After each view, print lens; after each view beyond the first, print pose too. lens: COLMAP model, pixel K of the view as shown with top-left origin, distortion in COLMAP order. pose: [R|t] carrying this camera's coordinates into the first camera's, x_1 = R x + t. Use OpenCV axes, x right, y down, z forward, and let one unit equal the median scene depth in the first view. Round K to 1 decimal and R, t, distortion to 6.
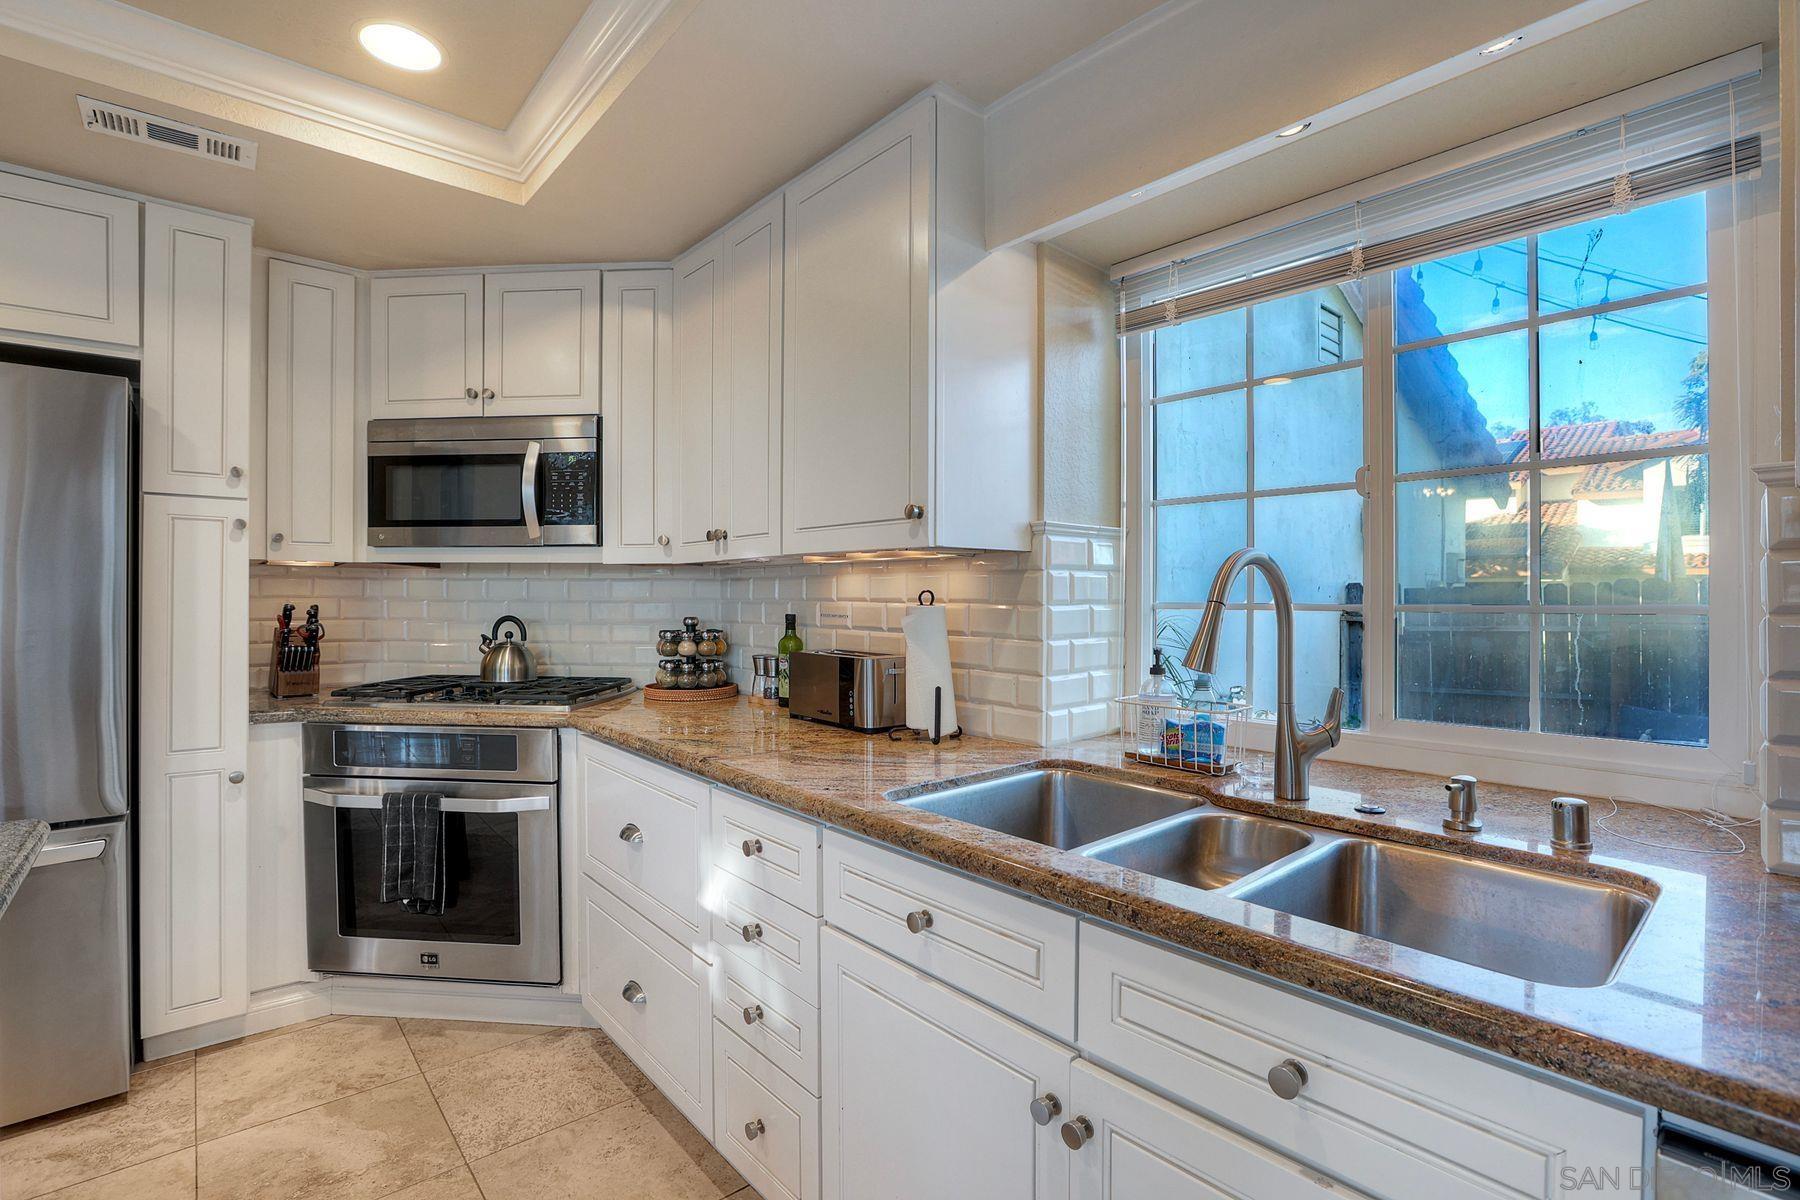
lens RADIAL K [[841.9, 0, 900.0], [0, 841.9, 600.0], [0, 0, 1]] dist [-0.044236, 0.014080]
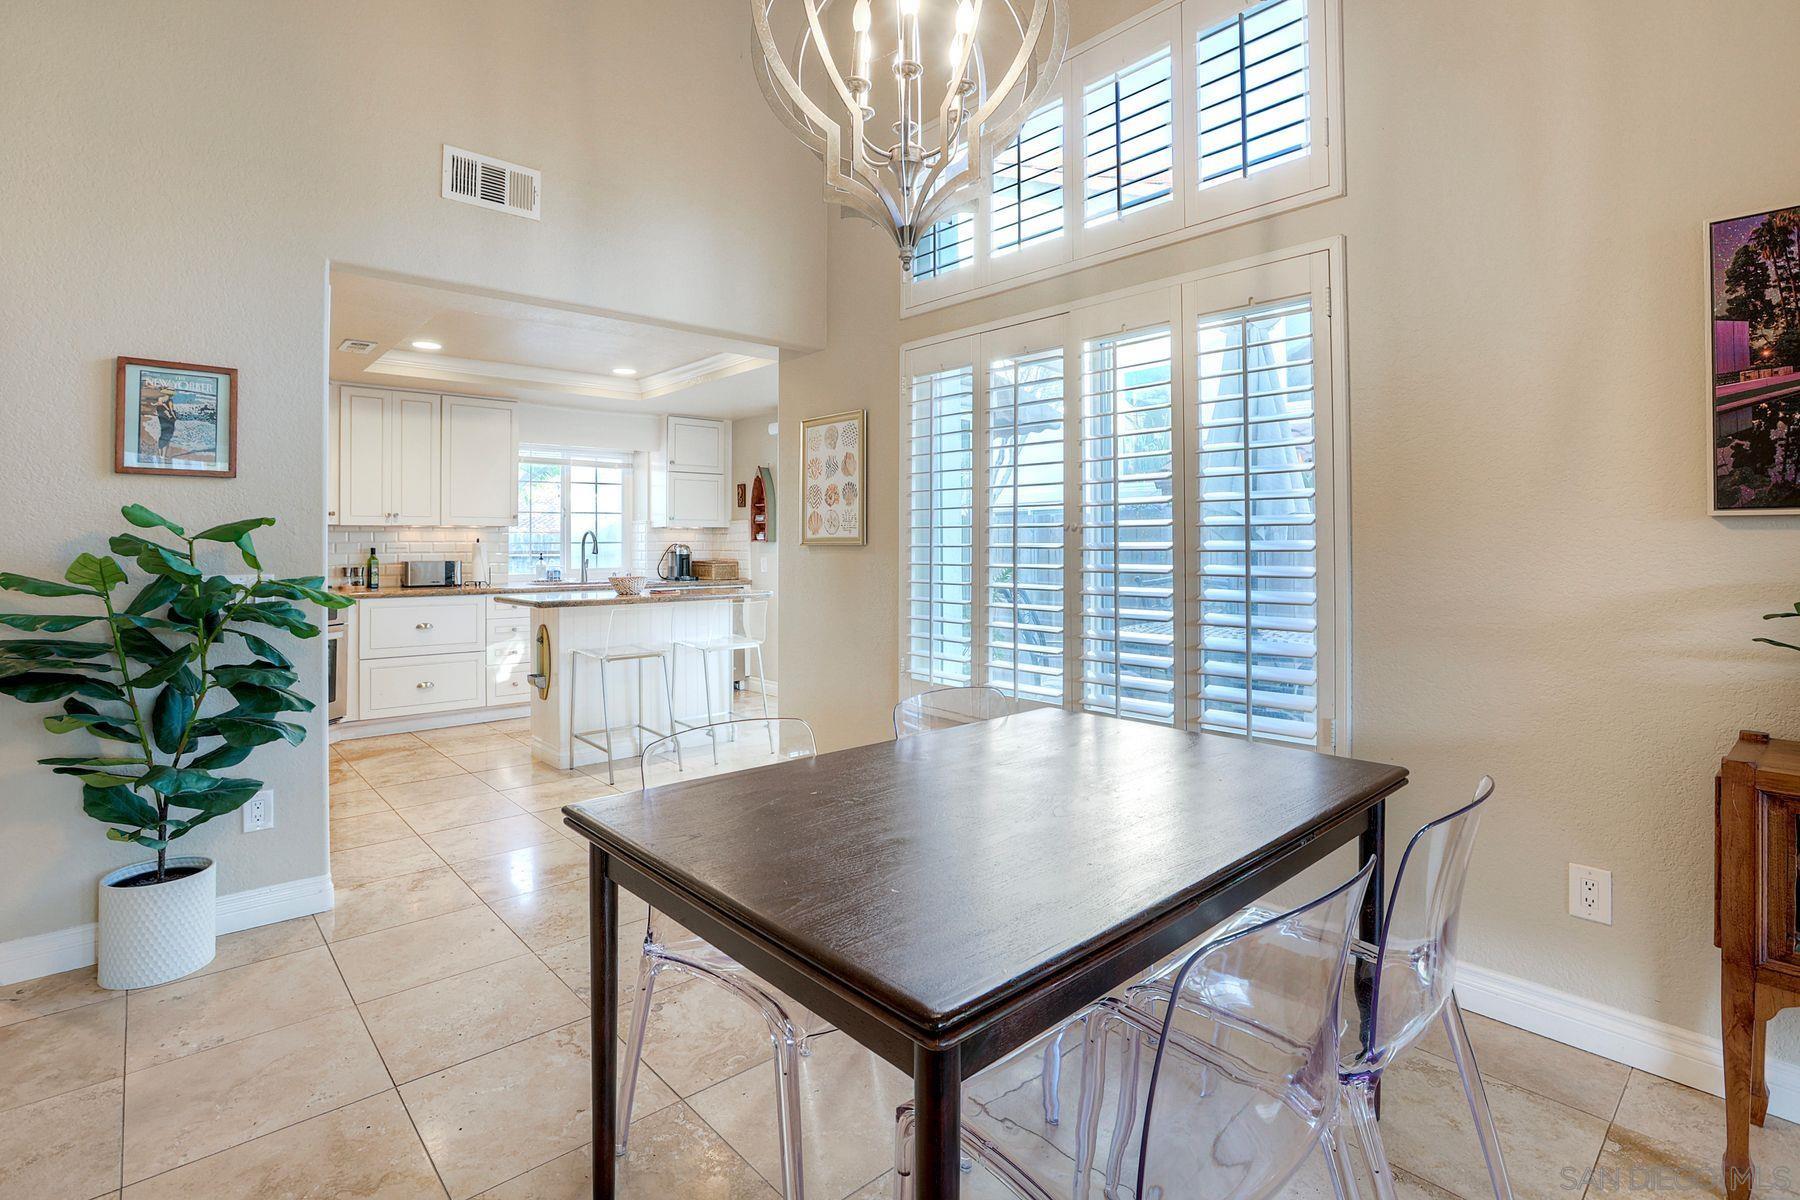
lens RADIAL K [[845.6, 0, 895.5], [0, 845.6, 539.1], [0, 0, 1]] dist [-0.062292, 0.020962]
pose [[-0.024632, 0.004630, 0.999686, -2.636782], [0.007090, 0.999965, -0.004457, 0.014767], [-0.999671, 0.006978, -0.024664, -0.405753]]
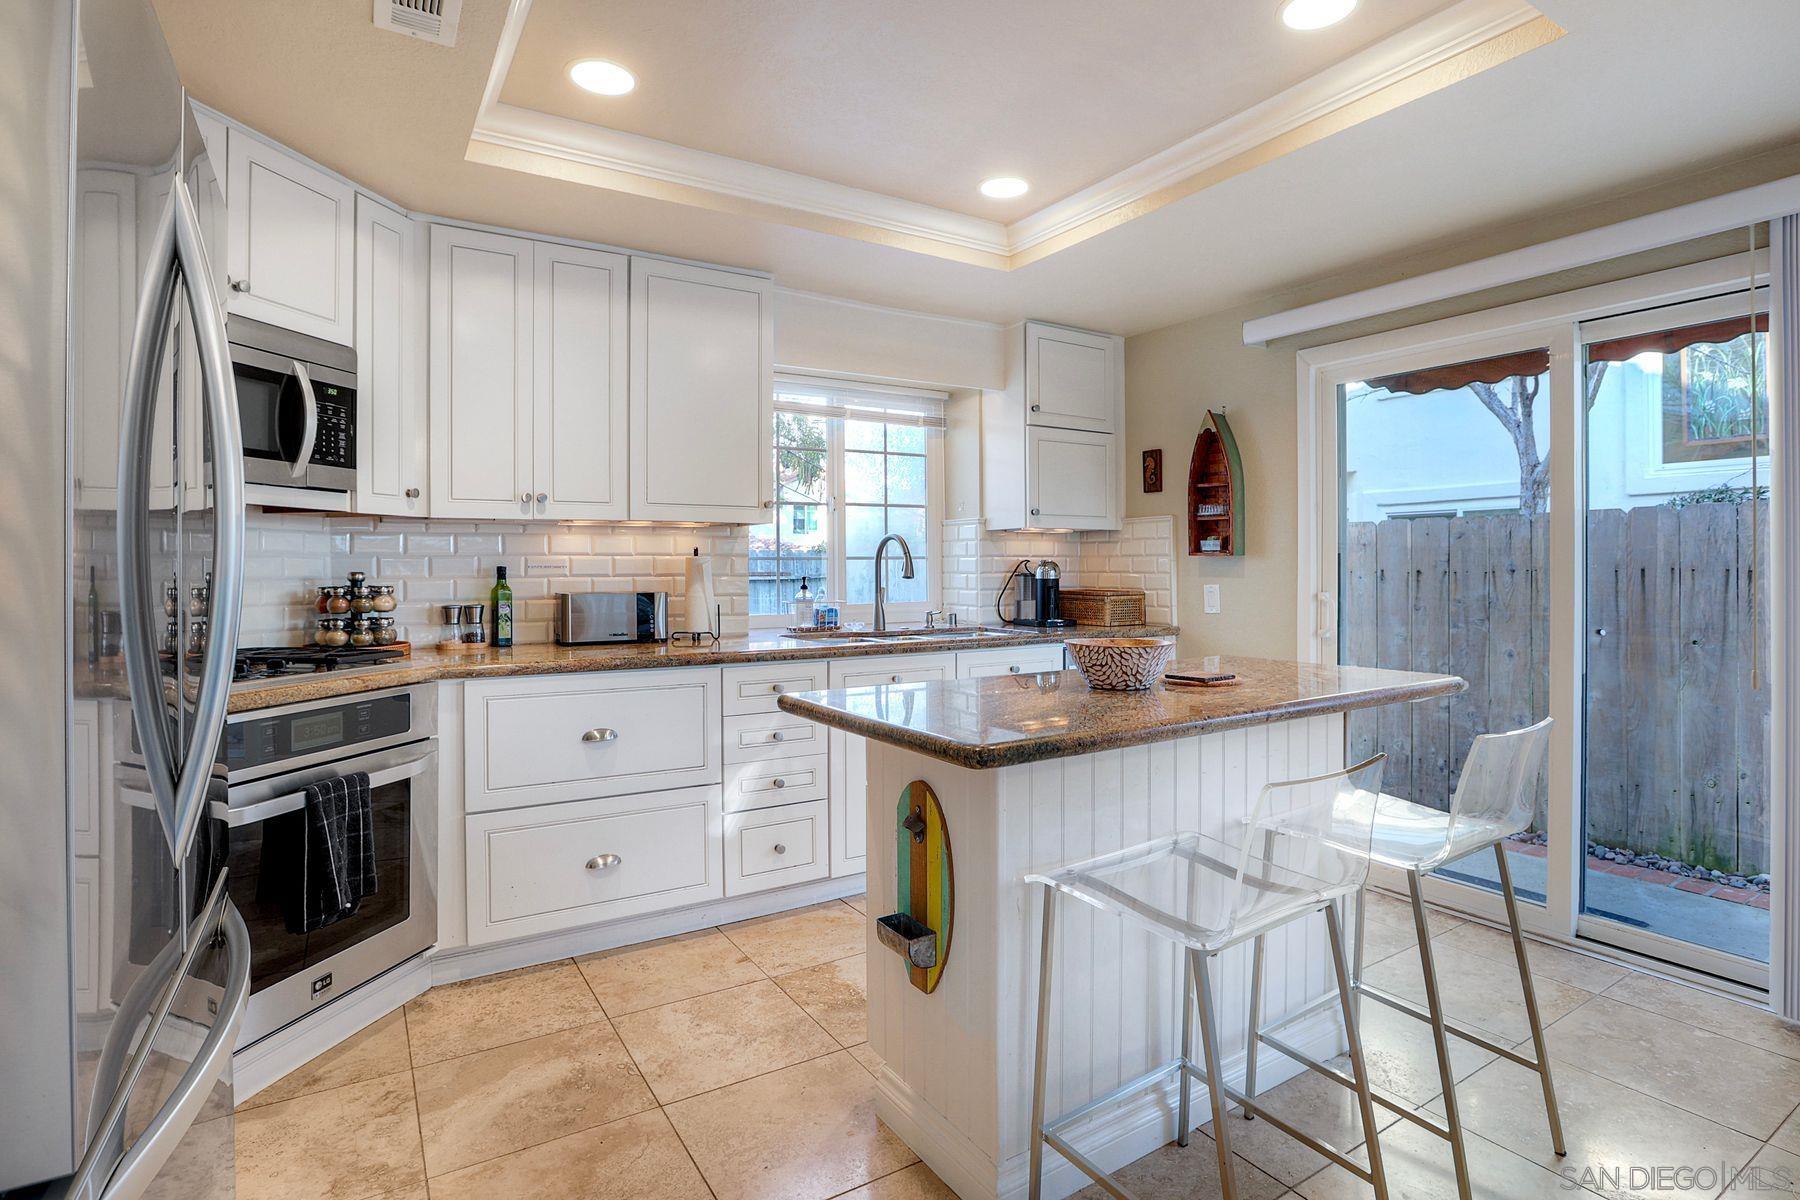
lens RADIAL K [[897.4, 0, 917.8], [0, 897.4, 570.5], [0, 0, 1]] dist [-0.043580, 0.000405]
pose [[0.140240, -0.009058, 0.990076, -1.362340], [0.006829, 0.999943, 0.008181, 0.018111], [-0.990094, 0.005614, 0.140294, 0.287365]]
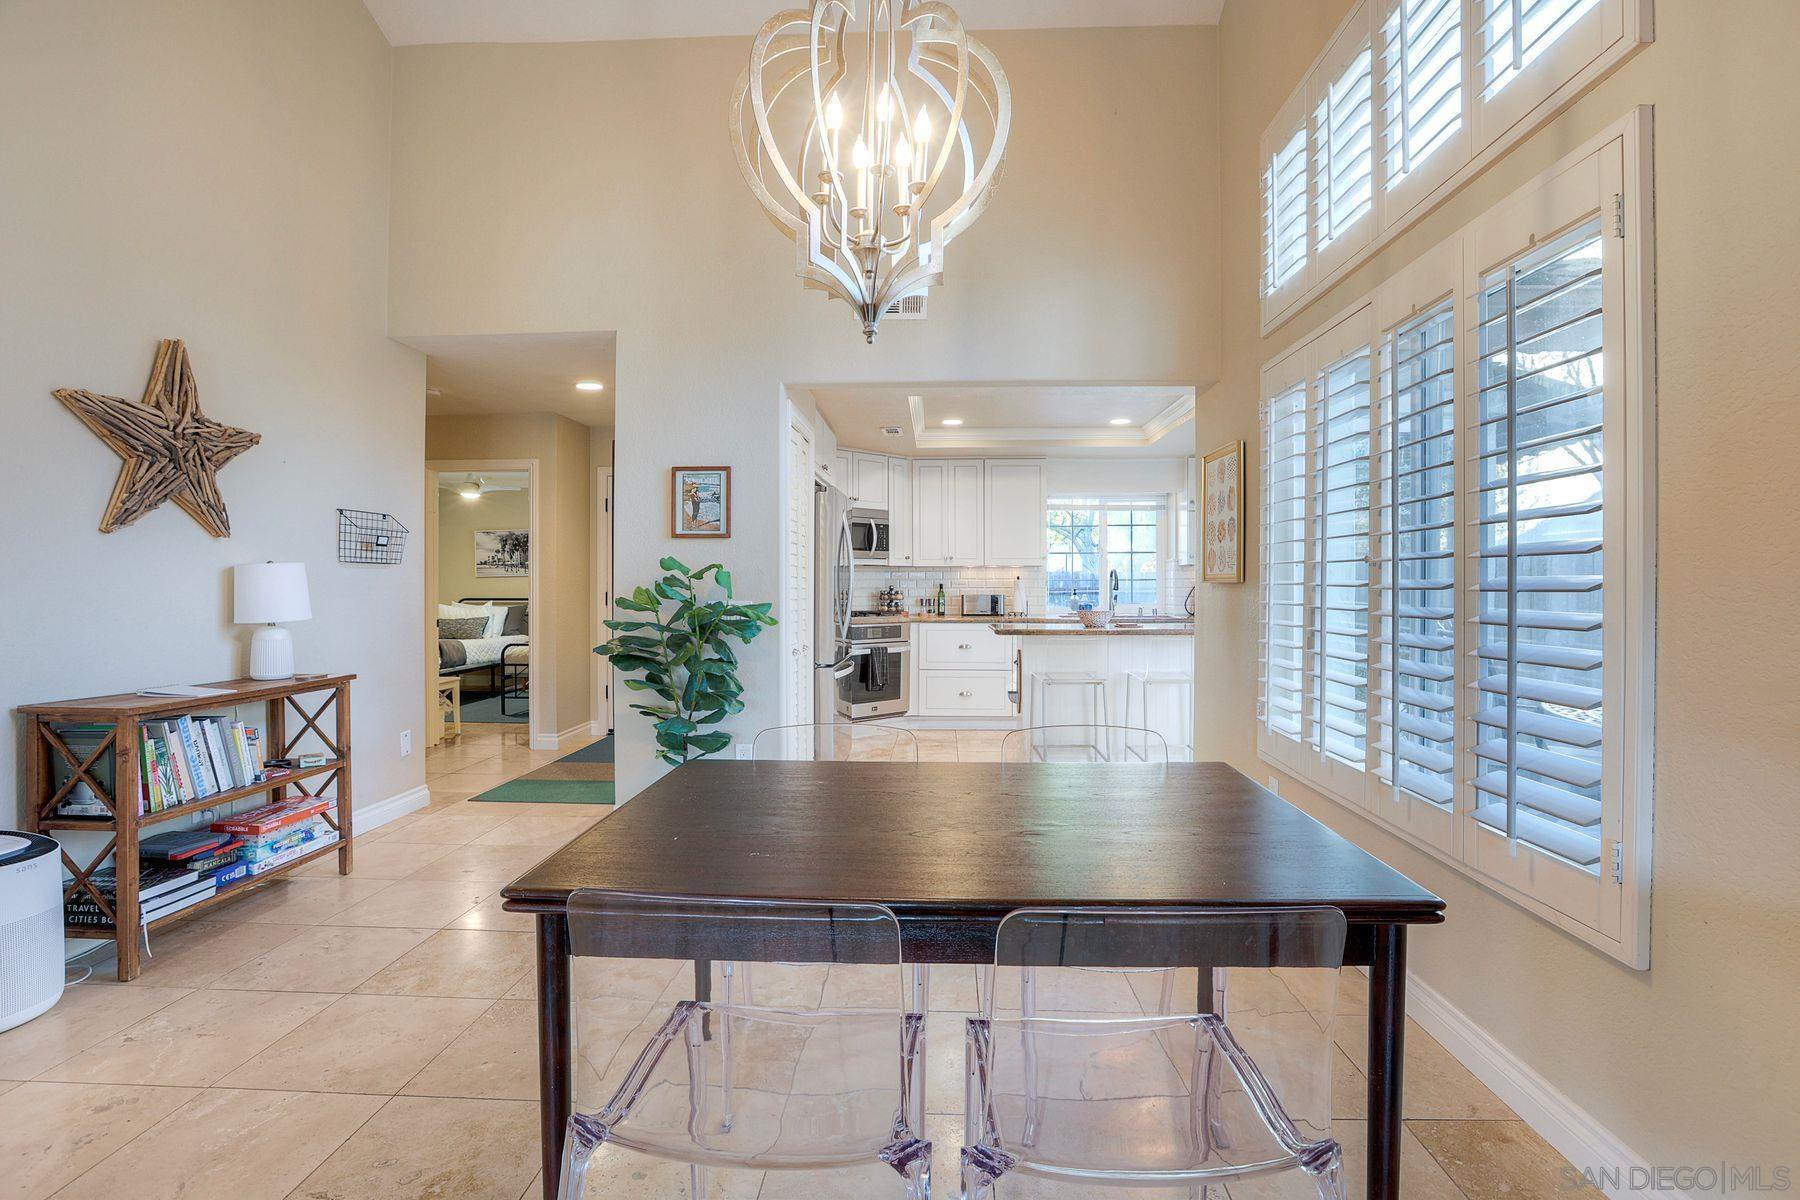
lens RADIAL K [[820.7, 0, 928.9], [0, 820.7, 595.8], [0, 0, 1]] dist [-0.014633, 0.000724]
pose [[0.666068, -0.014174, 0.745756, -2.508480], [0.005255, 0.999884, 0.014310, 0.018886], [-0.745873, -0.005612, 0.666065, -0.963976]]
